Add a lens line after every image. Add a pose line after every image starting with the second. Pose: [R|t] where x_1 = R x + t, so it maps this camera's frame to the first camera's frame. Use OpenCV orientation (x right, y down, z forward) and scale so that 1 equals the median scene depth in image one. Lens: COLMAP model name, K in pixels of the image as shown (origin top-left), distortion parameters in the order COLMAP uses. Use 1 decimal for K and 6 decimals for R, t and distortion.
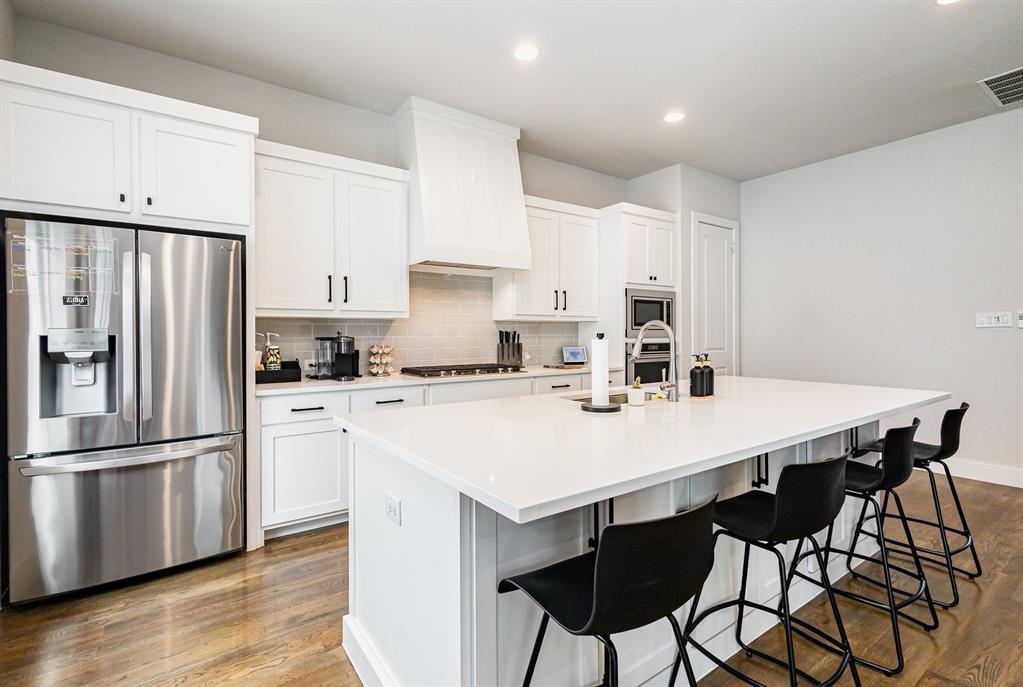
lens RADIAL K [[470.1, 0, 509.2], [0, 470.1, 334.1], [0, 0, 1]] dist [0.013748, -0.006294]
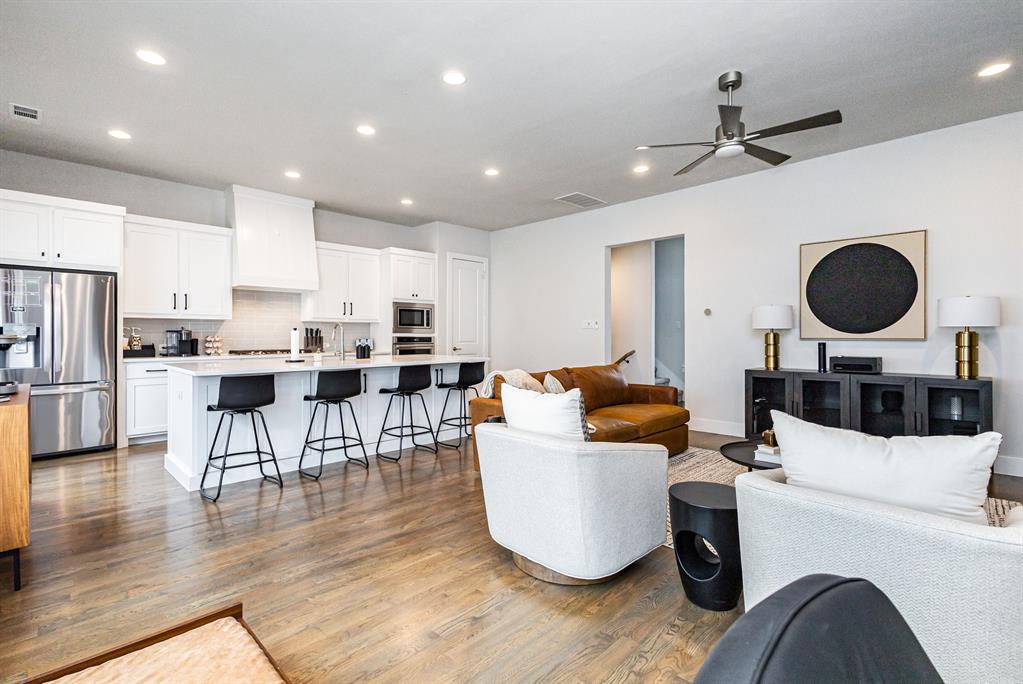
lens RADIAL K [[470.1, 0, 509.3], [0, 470.1, 335.1], [0, 0, 1]] dist [0.013748, -0.006294]
pose [[0.984629, 0.006925, 0.174523, 0.483565], [-0.007165, 0.999974, 0.000746, 0.013614], [-0.174514, -0.001985, 0.984653, -0.835193]]
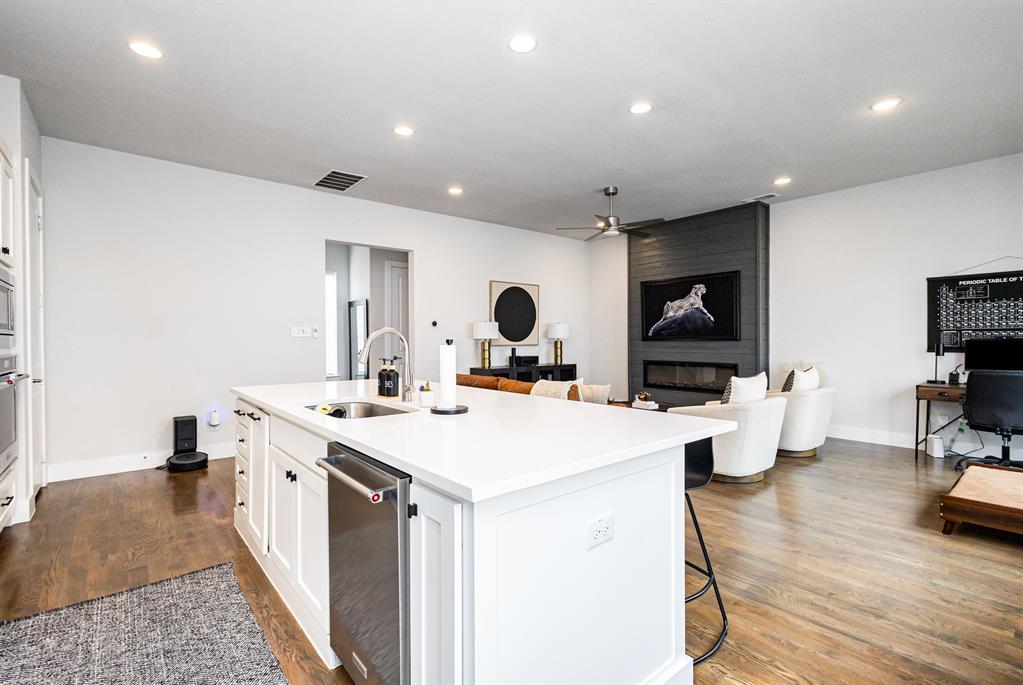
lens RADIAL K [[470.1, 0, 512.6], [0, 470.1, 341.5], [0, 0, 1]] dist [0.013748, -0.006294]
pose [[-0.086349, 0.000597, 0.996265, -0.517828], [0.001928, 0.999998, -0.000432, 0.002521], [-0.996263, 0.001884, -0.086350, 0.567165]]
